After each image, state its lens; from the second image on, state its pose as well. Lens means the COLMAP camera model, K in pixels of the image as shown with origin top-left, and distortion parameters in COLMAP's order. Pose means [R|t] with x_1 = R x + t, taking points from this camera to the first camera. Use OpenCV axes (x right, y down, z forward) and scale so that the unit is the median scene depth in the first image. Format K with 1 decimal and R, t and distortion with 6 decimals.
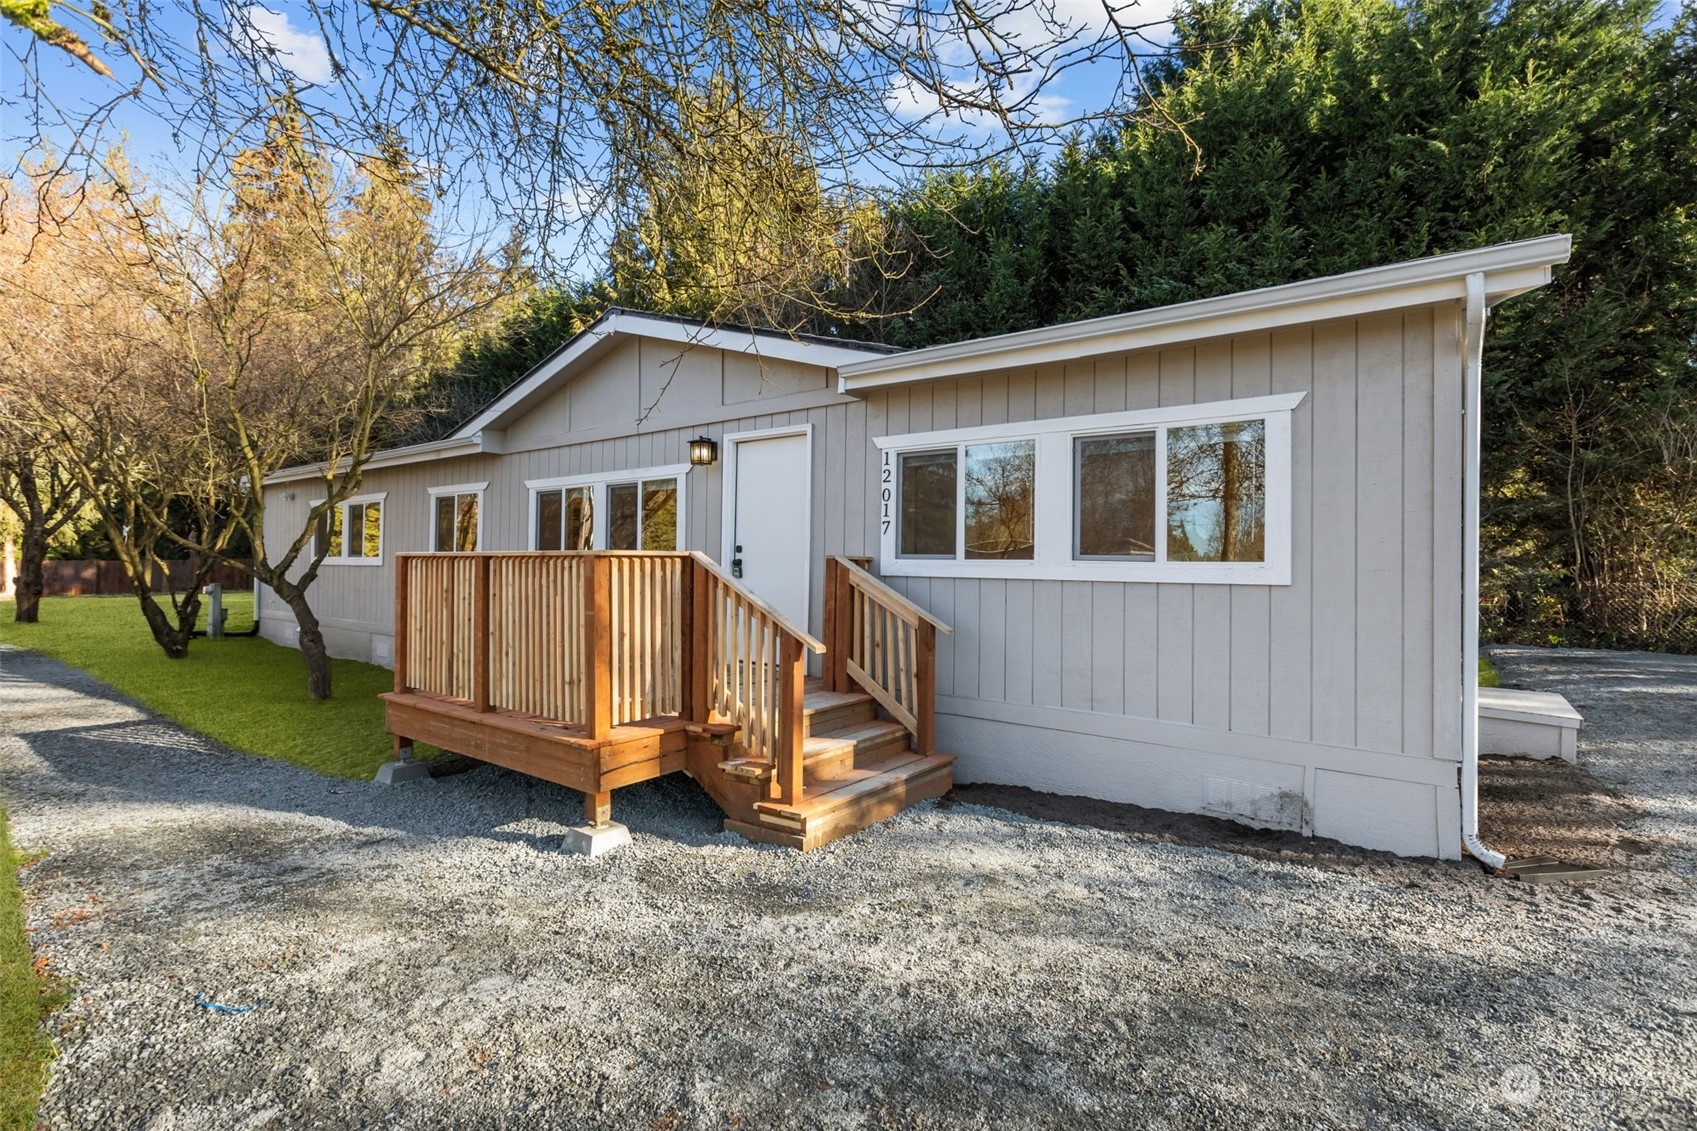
lens RADIAL K [[758.5, 0, 848.5], [0, 758.5, 565.5], [0, 0, 1]] dist [-0.001096, -0.000204]
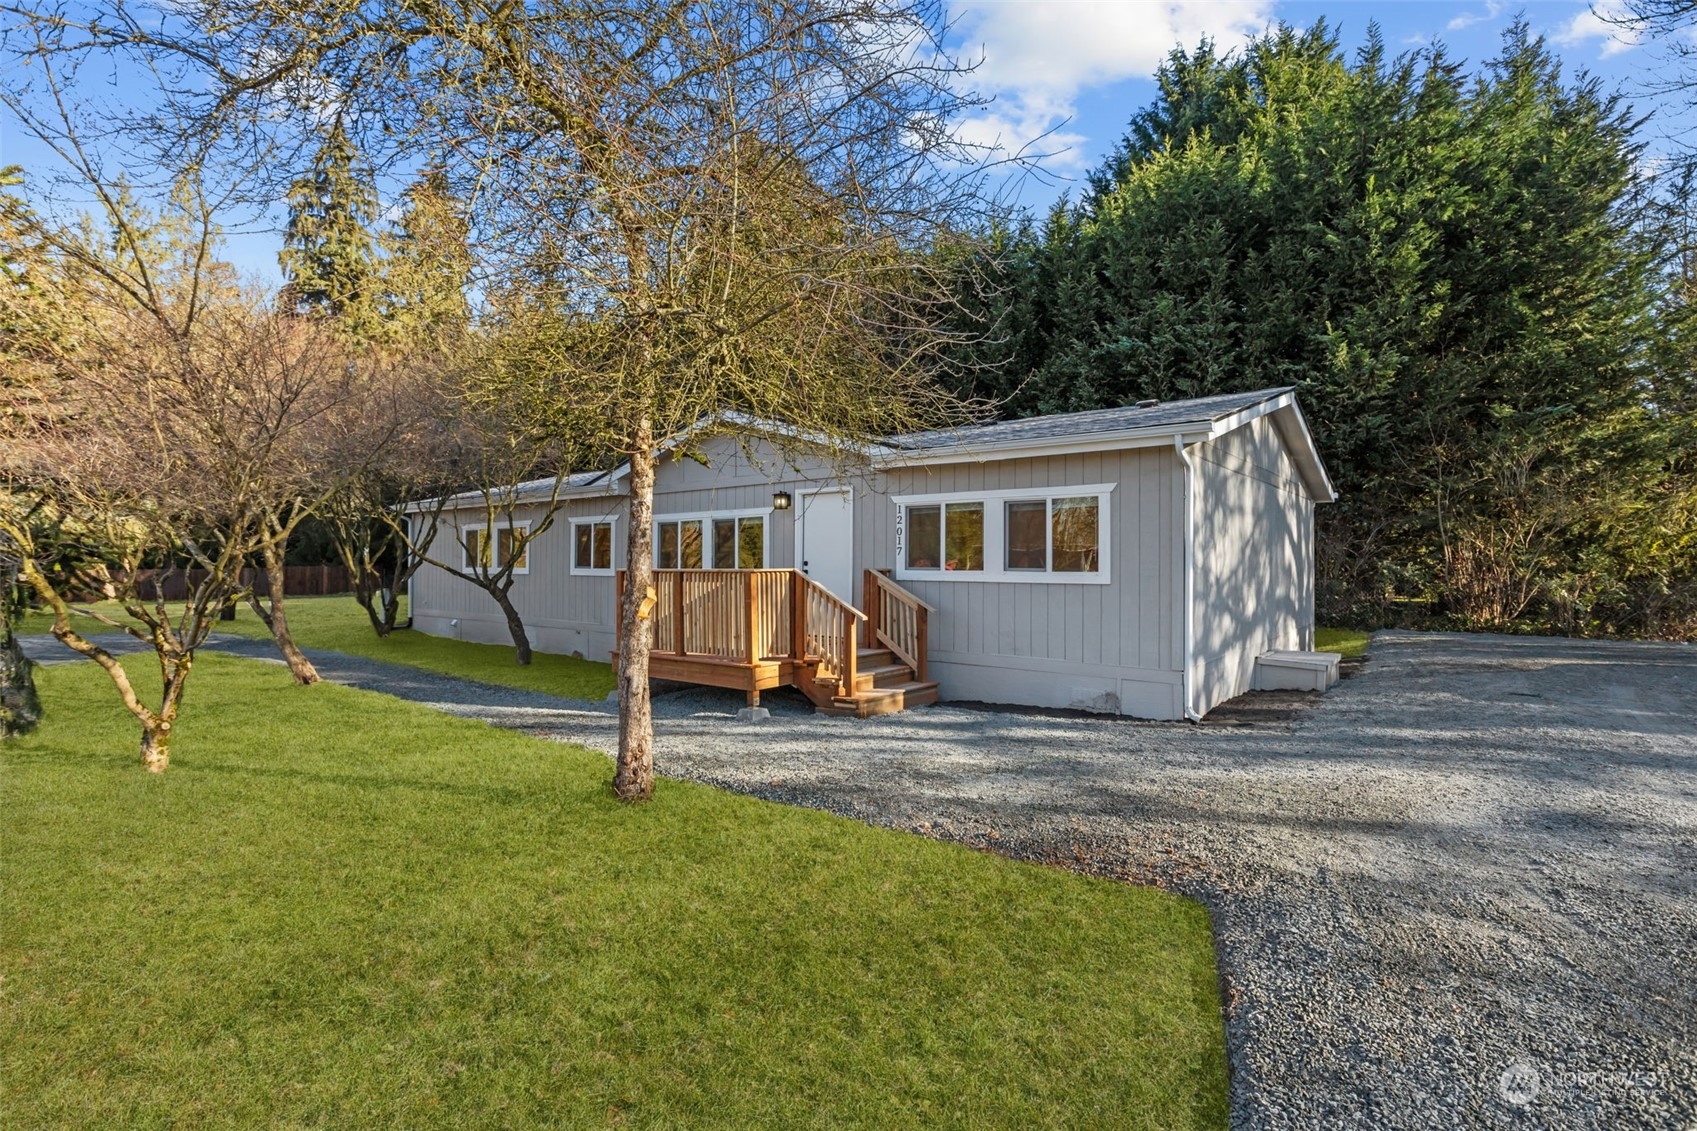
lens RADIAL K [[758.5, 0, 848.5], [0, 758.5, 565.5], [0, 0, 1]] dist [-0.001096, -0.000204]
pose [[0.999581, -0.008260, -0.027754, -0.015906], [0.008214, 0.999965, -0.001749, -0.016675], [0.027768, 0.001520, 0.999613, -0.667900]]
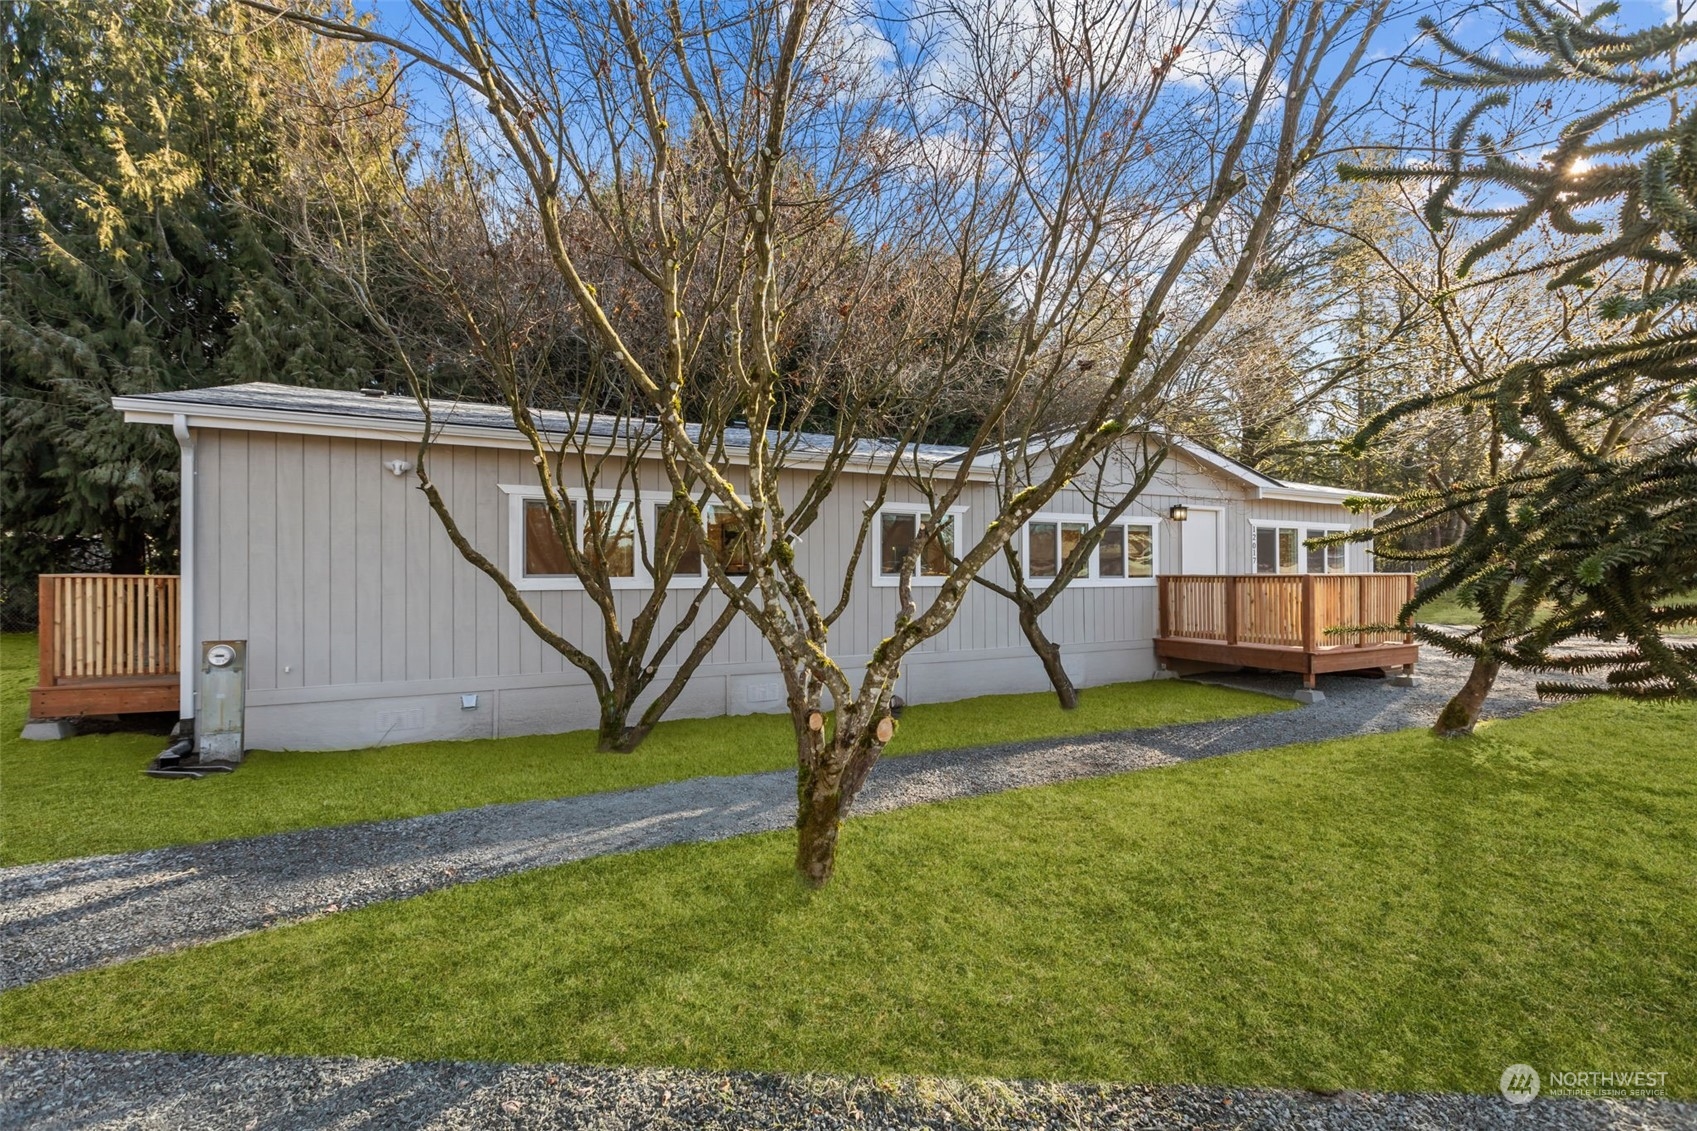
lens RADIAL K [[758.5, 0, 848.5], [0, 758.5, 565.5], [0, 0, 1]] dist [-0.001096, -0.000204]
pose [[0.463418, -0.001105, 0.886139, -2.483201], [0.008719, 0.999956, -0.003313, -0.039506], [-0.886097, 0.009262, 0.463408, 1.053519]]
